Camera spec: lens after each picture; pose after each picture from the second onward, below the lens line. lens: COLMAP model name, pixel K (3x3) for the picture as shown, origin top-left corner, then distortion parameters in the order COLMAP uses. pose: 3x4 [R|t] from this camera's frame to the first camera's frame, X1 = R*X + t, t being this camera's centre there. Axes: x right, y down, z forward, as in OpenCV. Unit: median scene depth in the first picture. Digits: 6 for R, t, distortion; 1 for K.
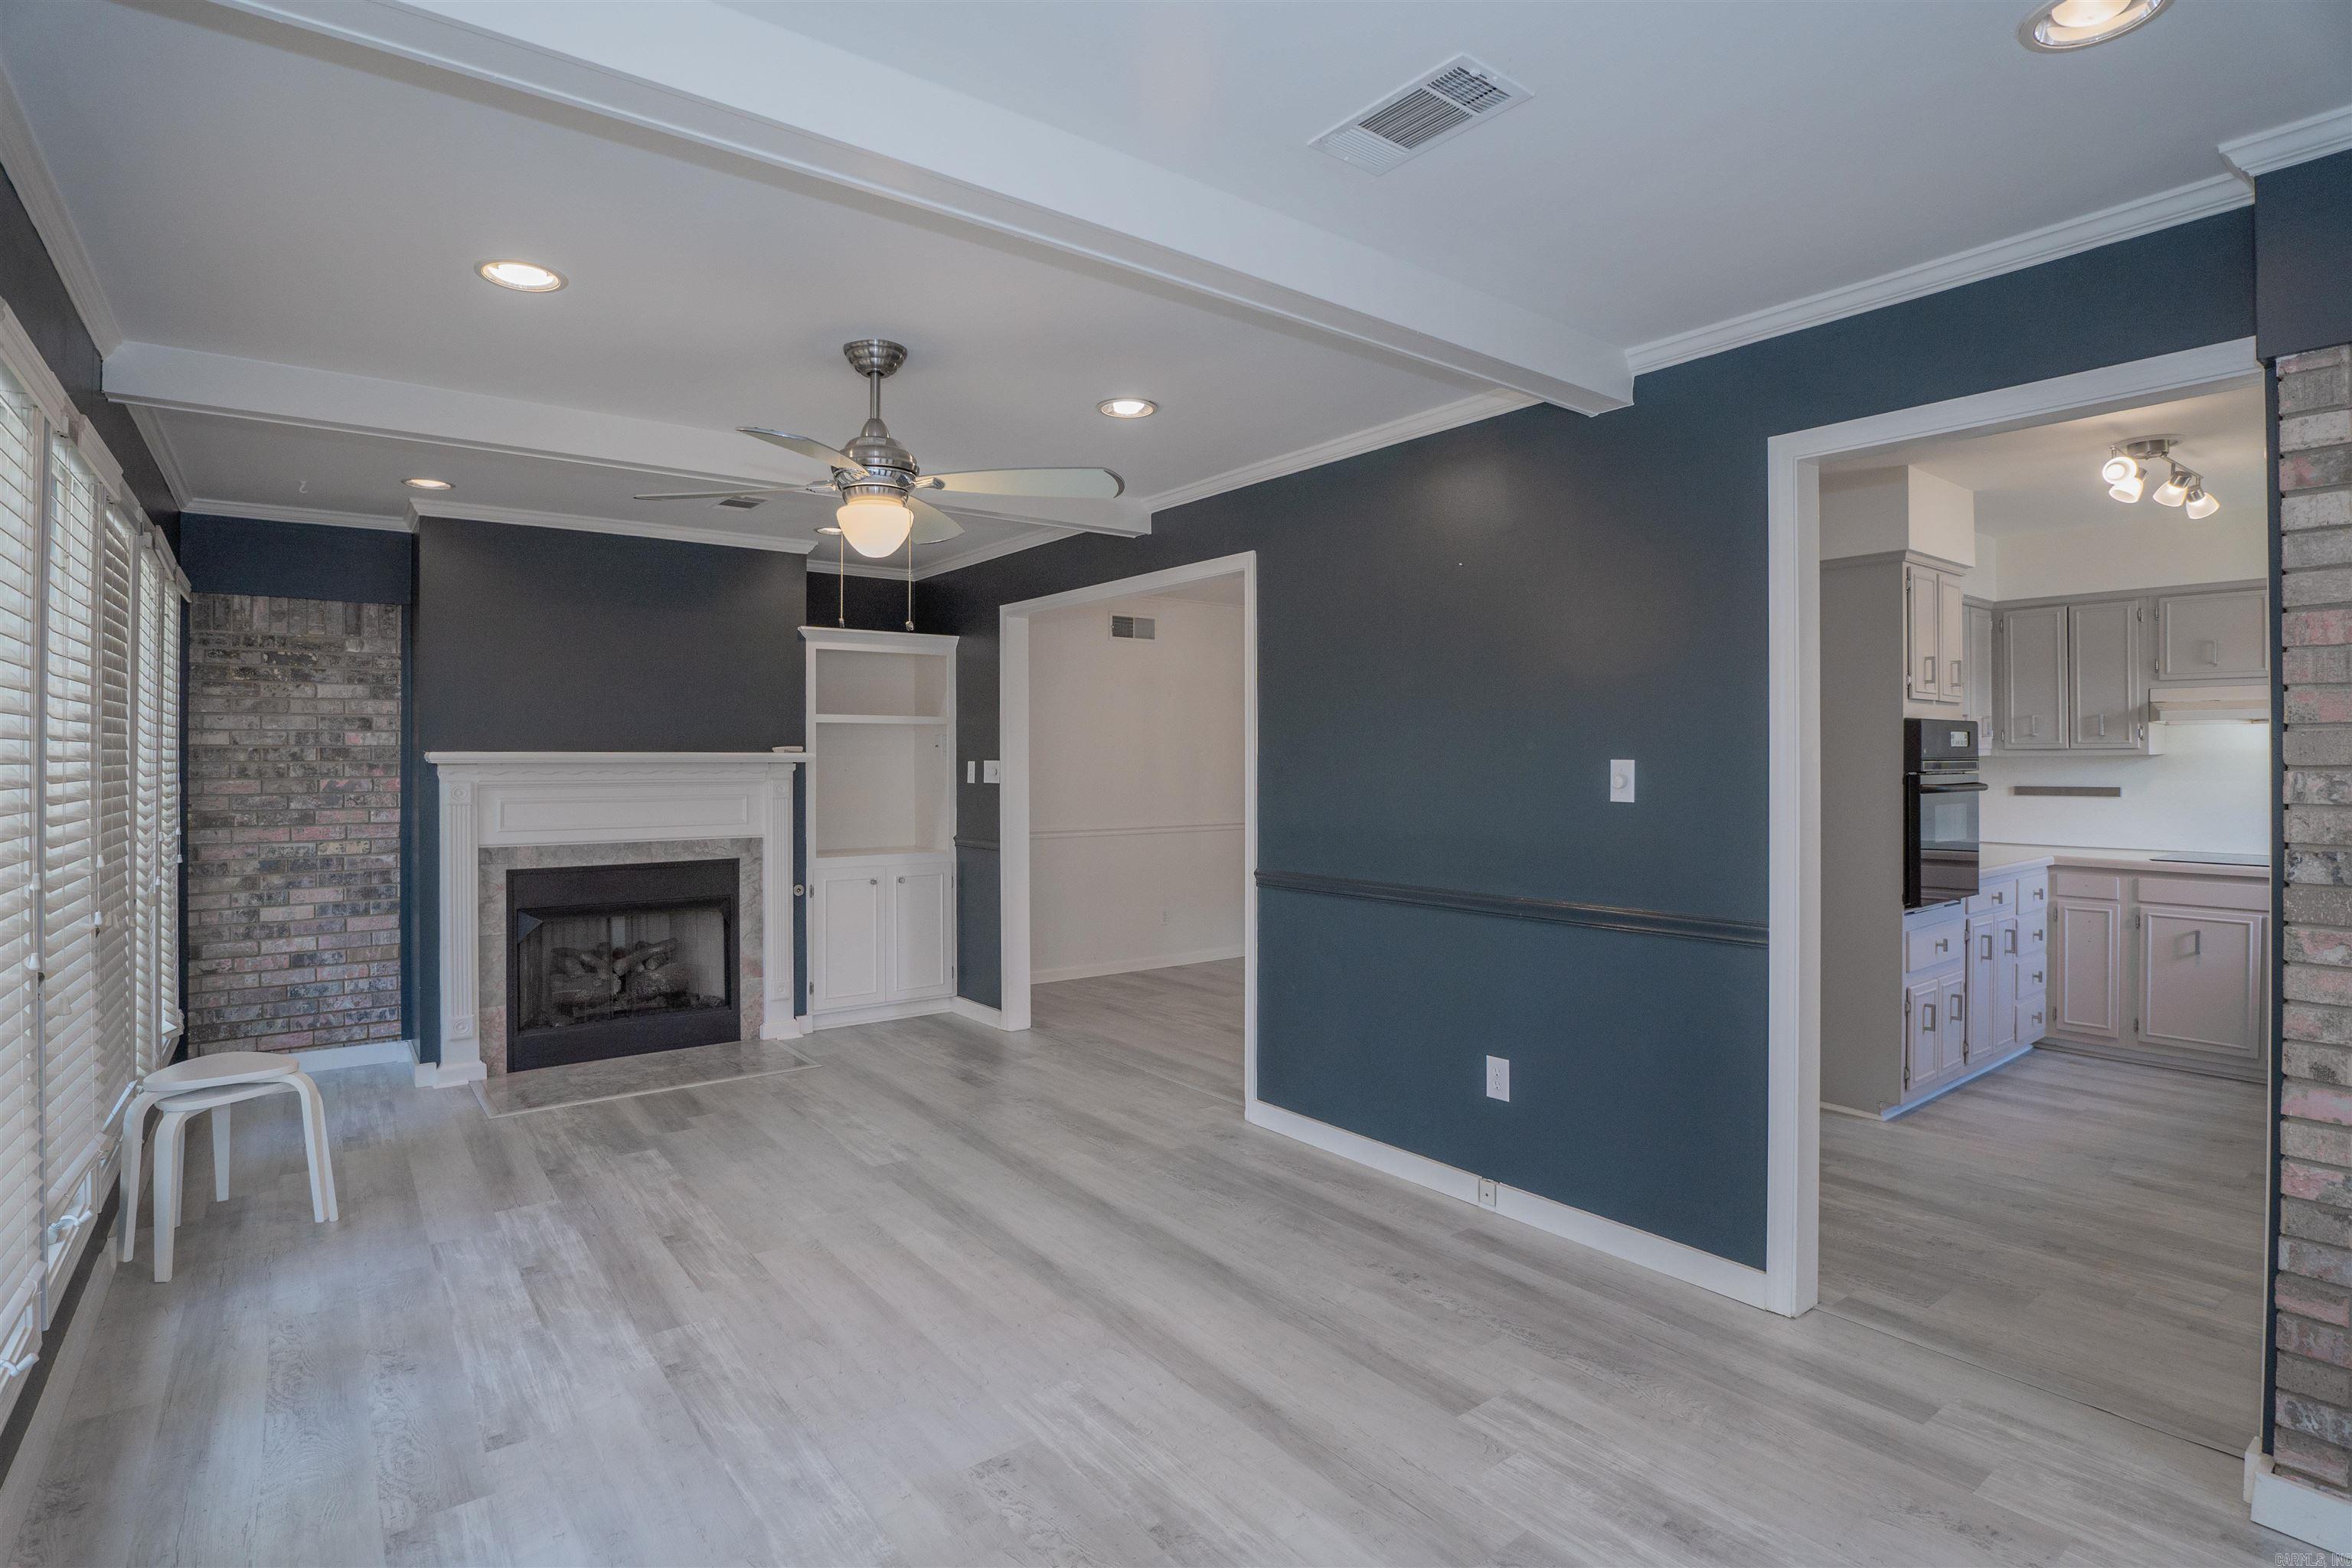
lens RADIAL K [[1151.4, 0, 1162.1], [0, 1151.4, 756.3], [0, 0, 1]] dist [-0.044080, 0.008300]
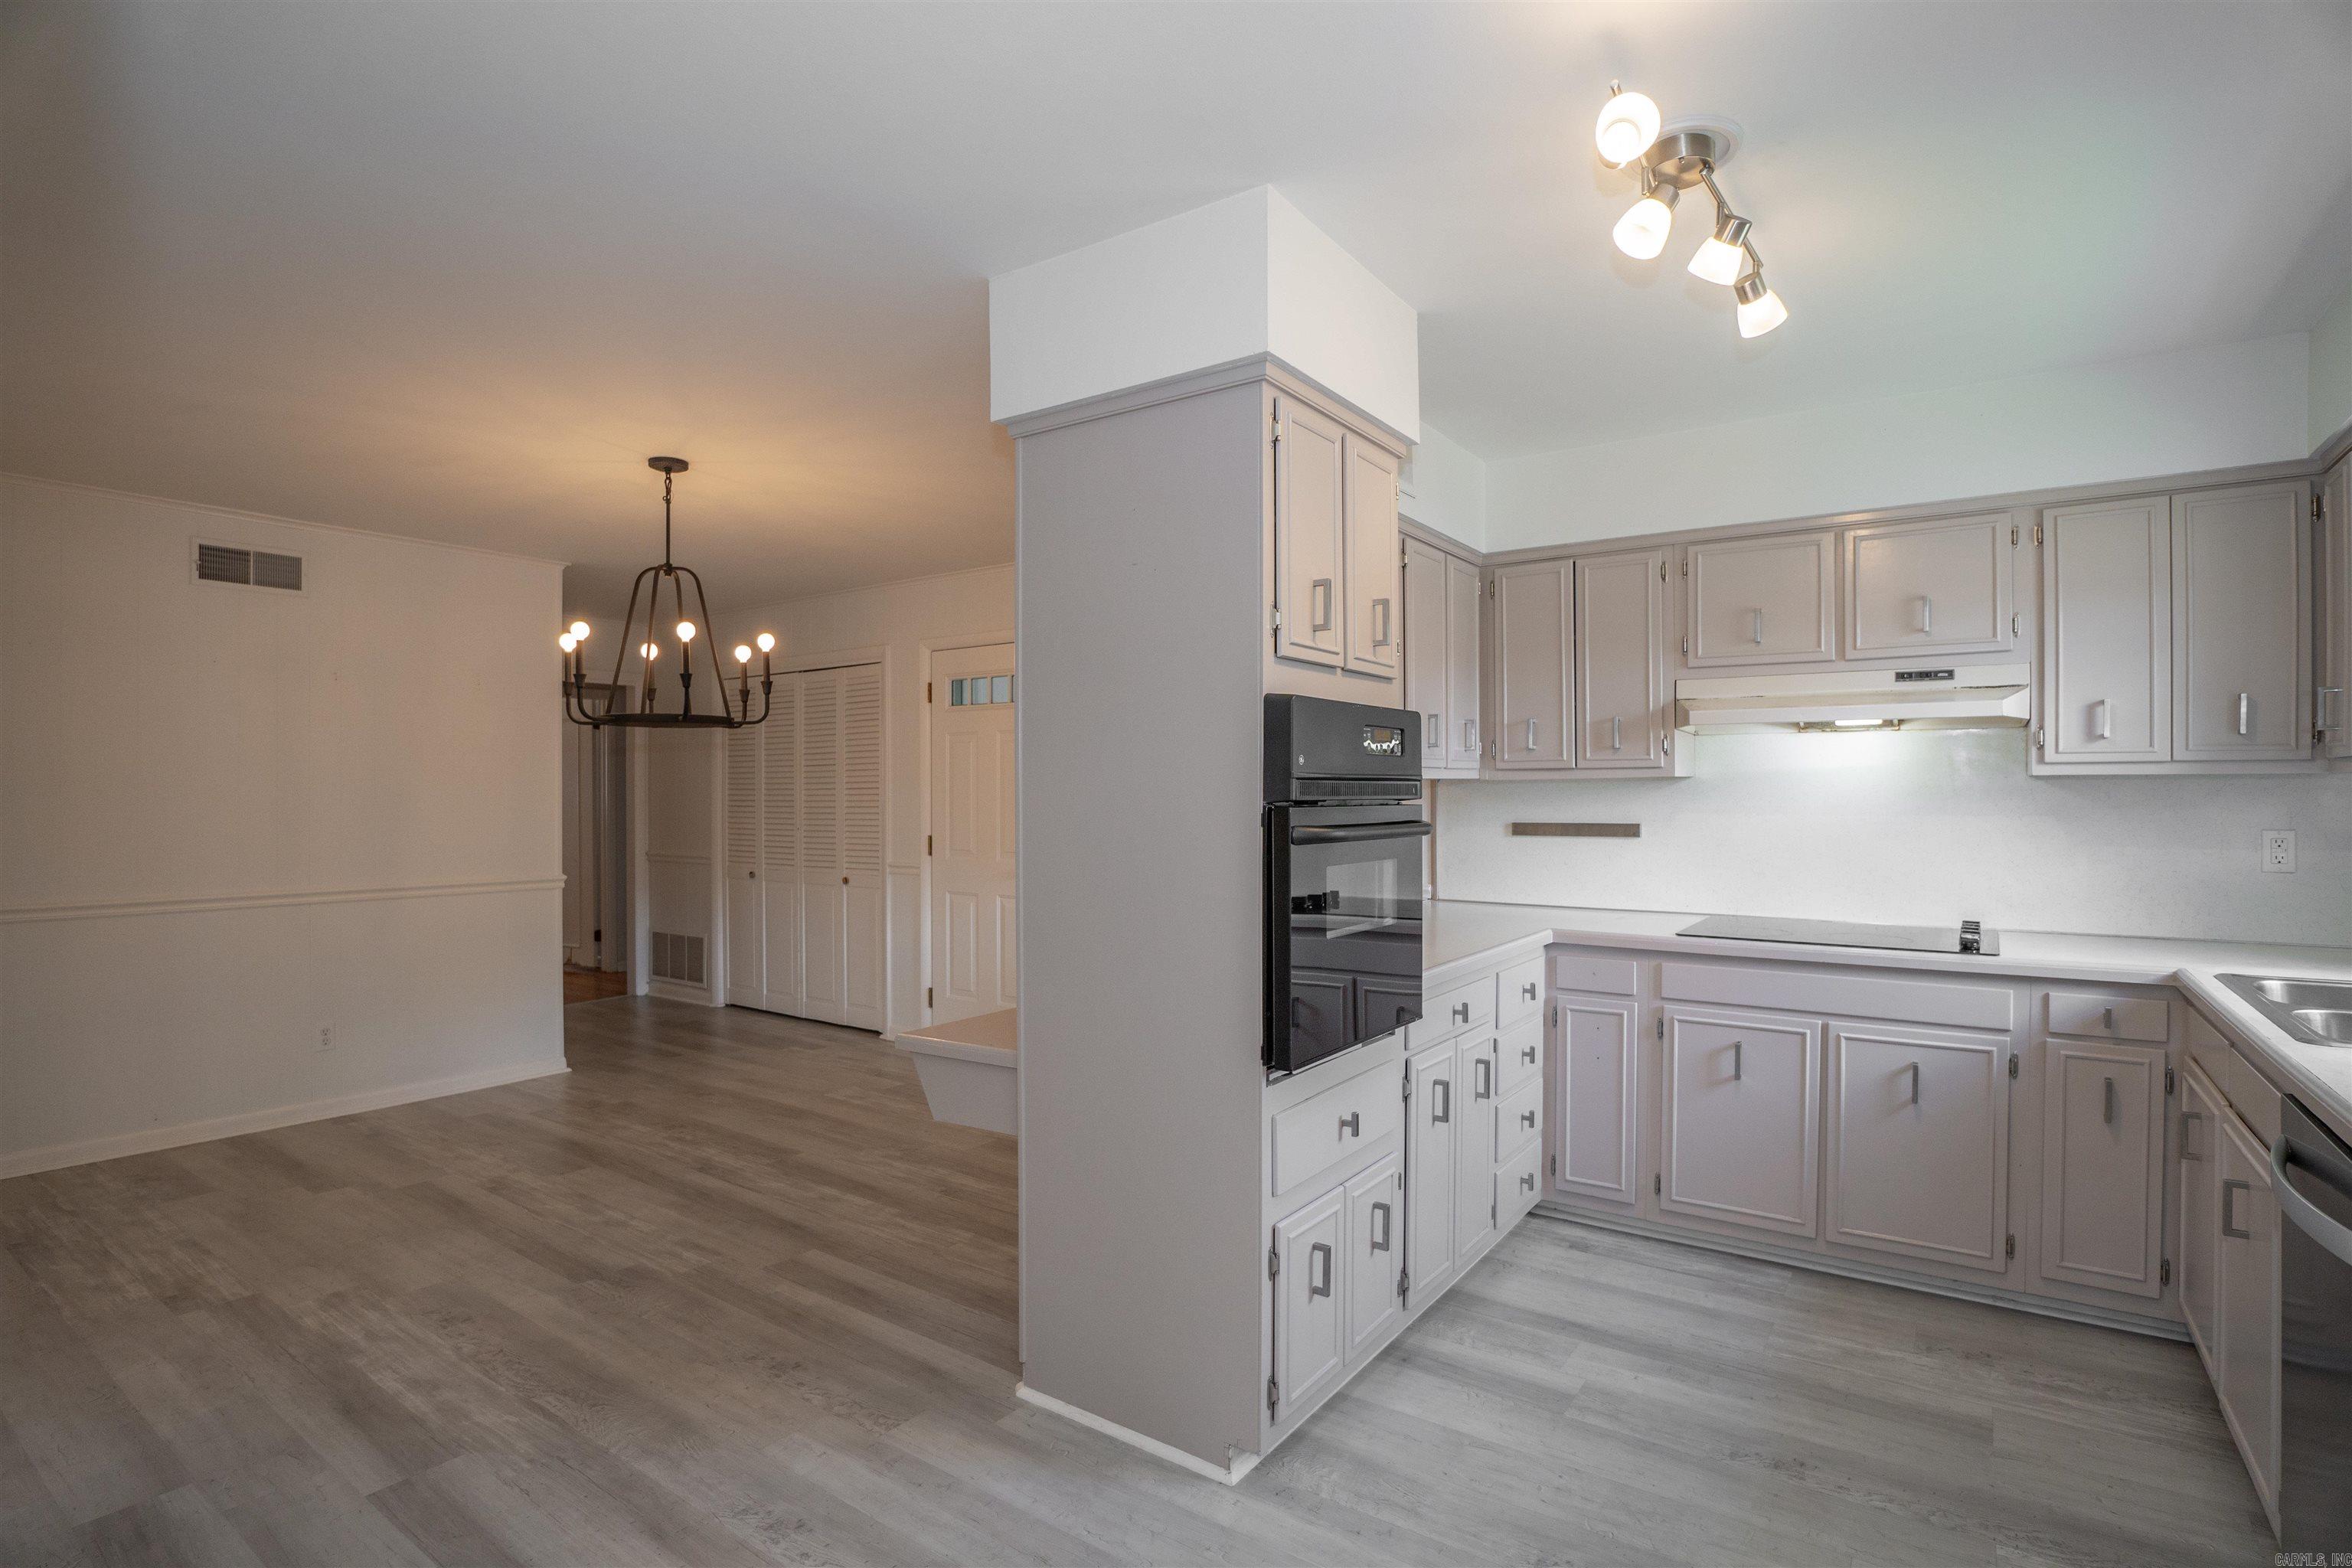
lens RADIAL K [[1151.4, 0, 1169.6], [0, 1151.4, 794.9], [0, 0, 1]] dist [-0.044080, 0.008300]
pose [[0.952340, -0.000010, 0.305038, 0.395035], [-0.001281, 0.999991, 0.004034, 0.007773], [-0.305035, -0.004232, 0.952332, 0.451368]]
